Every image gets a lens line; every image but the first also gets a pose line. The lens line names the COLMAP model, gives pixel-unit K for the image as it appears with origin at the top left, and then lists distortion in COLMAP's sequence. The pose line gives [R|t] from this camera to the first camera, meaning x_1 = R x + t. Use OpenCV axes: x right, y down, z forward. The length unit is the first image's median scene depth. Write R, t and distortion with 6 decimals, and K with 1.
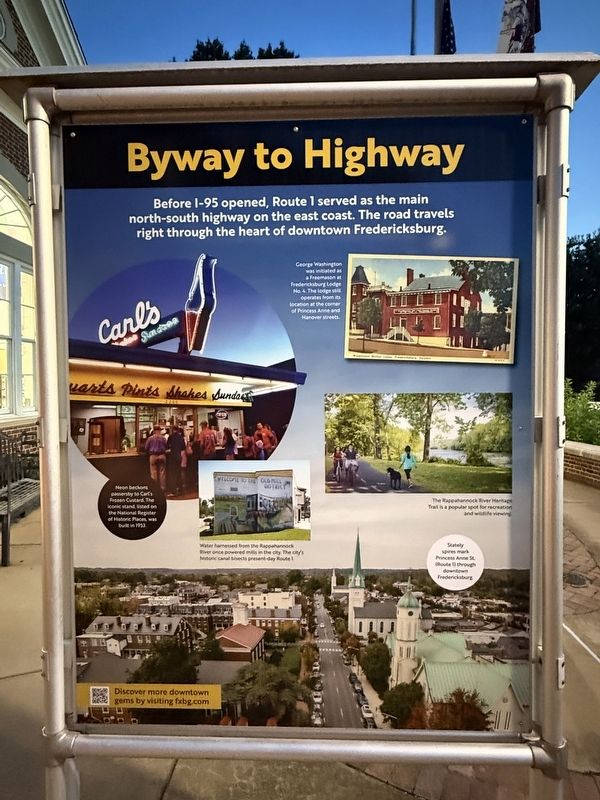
lens RADIAL K [[600.9, 0, 300.0], [0, 600.9, 400.0], [0, 0, 1]] dist [0.001887, 0.002629]
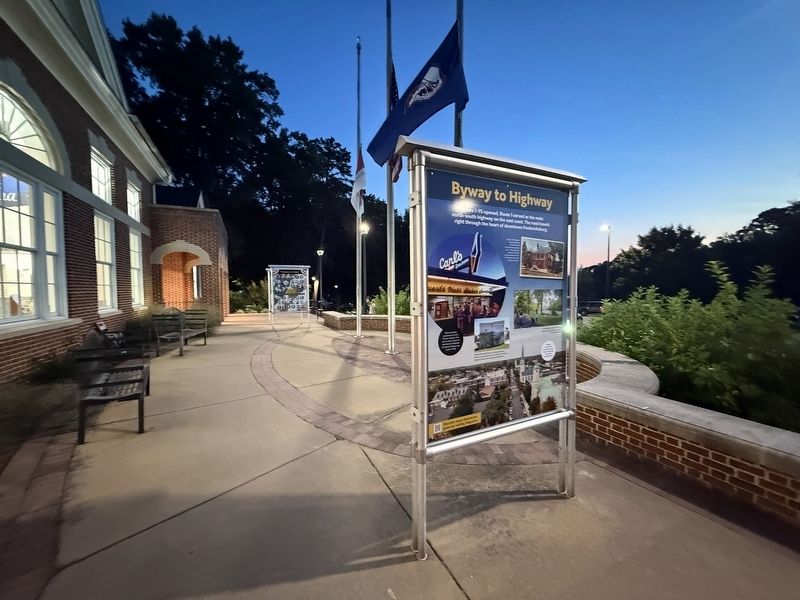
lens RADIAL K [[320.2, 0, 400.0], [0, 320.2, 300.0], [0, 0, 1]] dist [0.000371, 0.000021]
pose [[0.878210, -0.024780, 0.477632, -1.035649], [0.024543, 0.999676, 0.006738, 0.010075], [-0.477644, 0.005805, 0.878534, 0.029337]]
